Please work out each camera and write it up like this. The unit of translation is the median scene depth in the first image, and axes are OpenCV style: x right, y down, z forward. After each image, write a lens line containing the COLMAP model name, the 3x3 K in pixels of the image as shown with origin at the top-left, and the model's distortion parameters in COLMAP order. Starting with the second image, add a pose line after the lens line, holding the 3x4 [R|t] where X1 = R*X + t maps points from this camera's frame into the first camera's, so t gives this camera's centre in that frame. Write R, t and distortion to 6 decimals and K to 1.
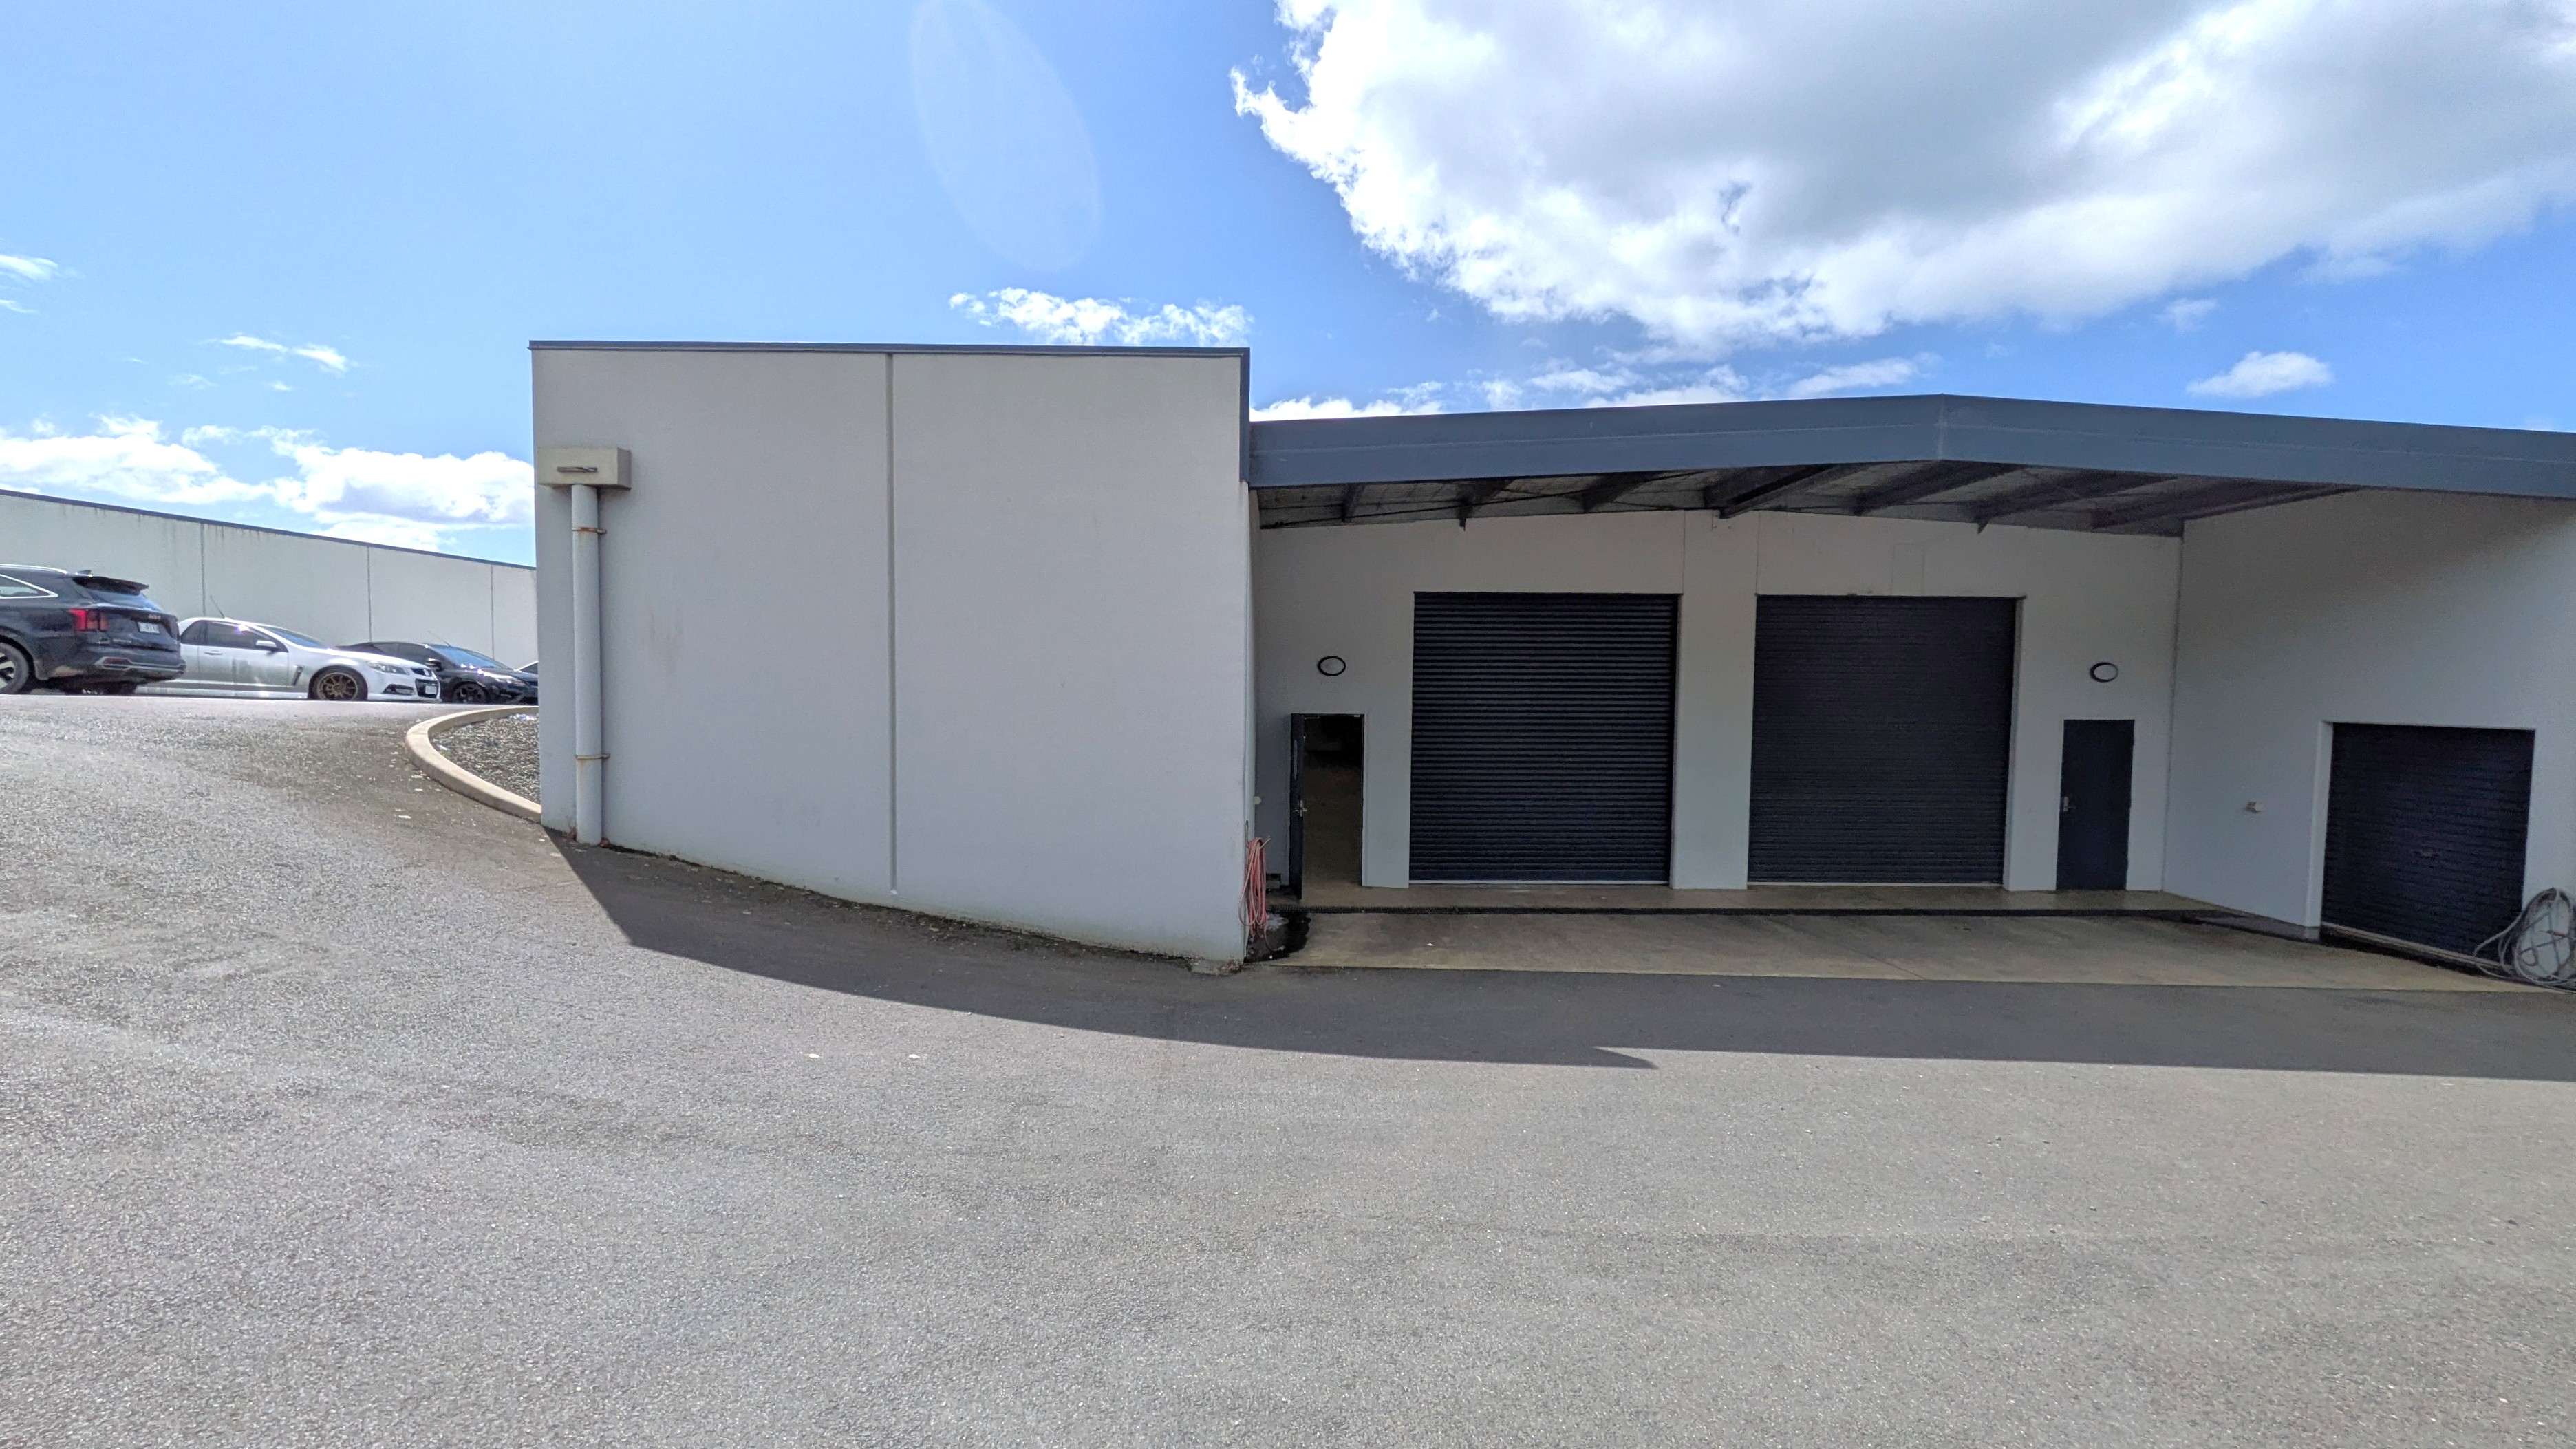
lens RADIAL K [[1020.1, 0, 1284.6], [0, 1020.1, 713.8], [0, 0, 1]] dist [0.001673, 0.000399]
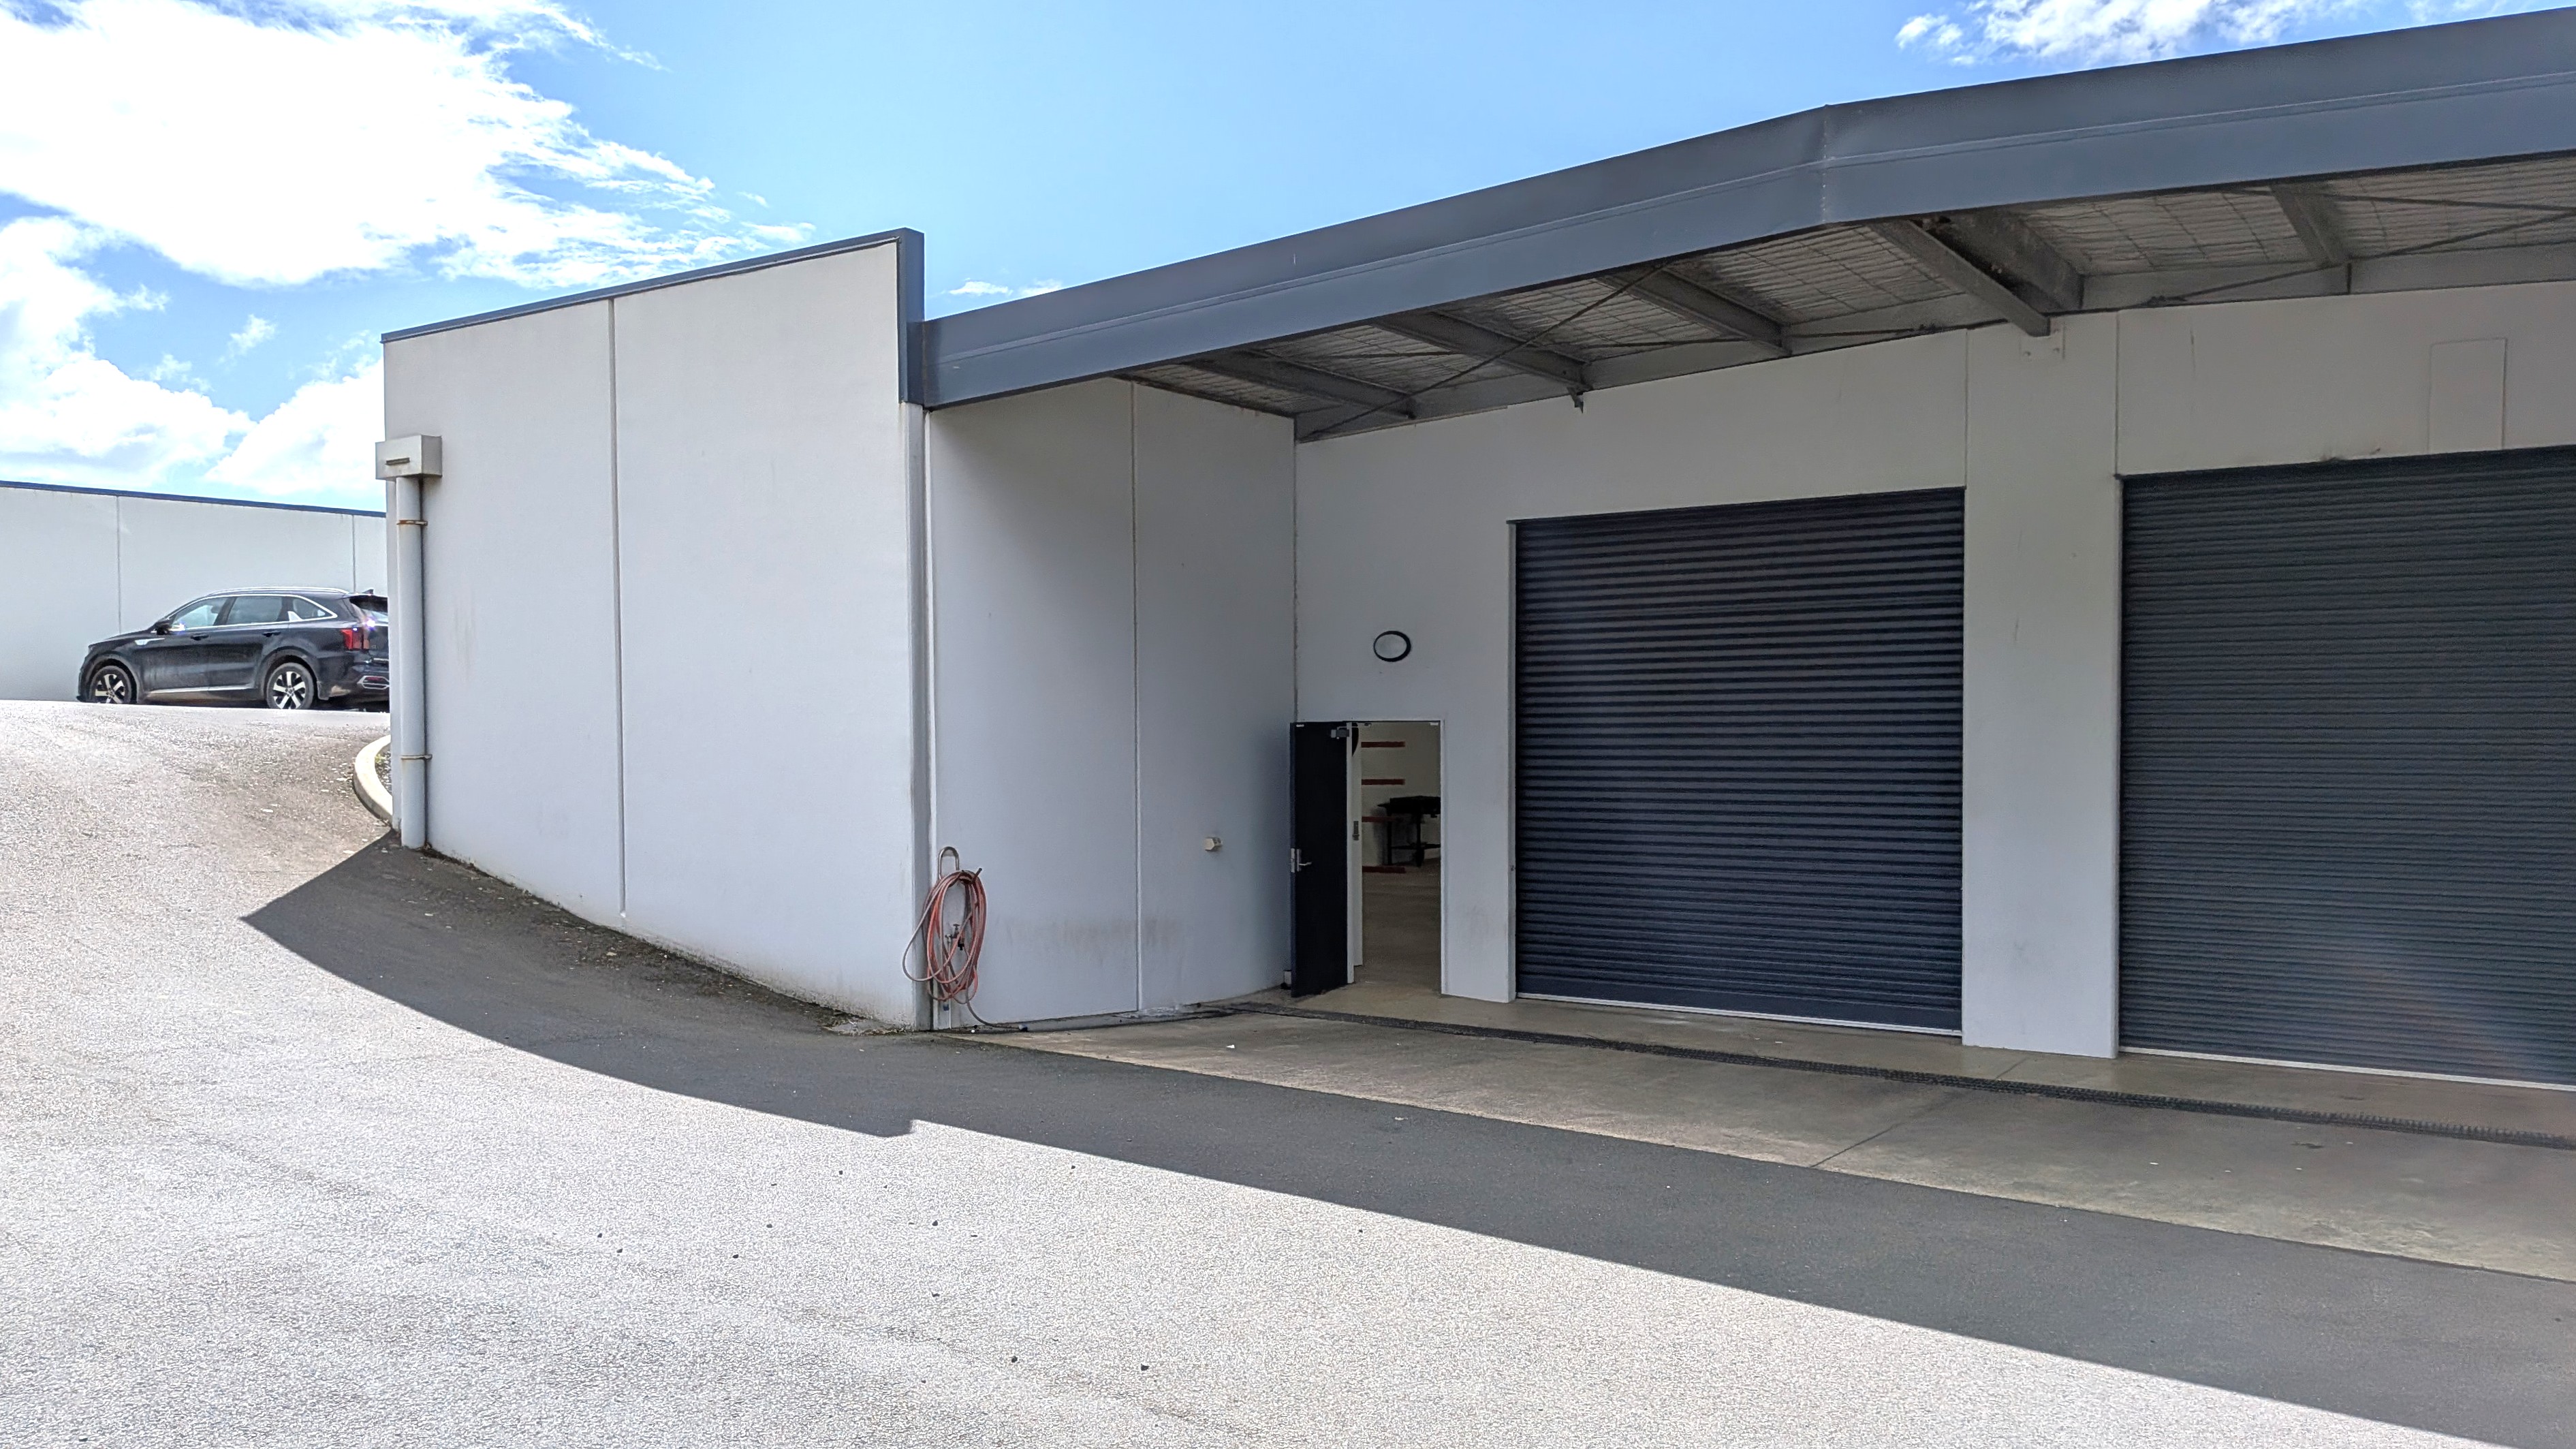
lens RADIAL K [[1839.0, 0, 1298.3], [0, 1839.0, 740.4], [0, 0, 1]] dist [0.036836, -0.002211]
pose [[0.830912, -0.003846, -0.556390, 0.643725], [-0.005718, 0.999864, -0.015451, 0.031739], [0.556374, 0.016020, 0.830778, 0.007068]]
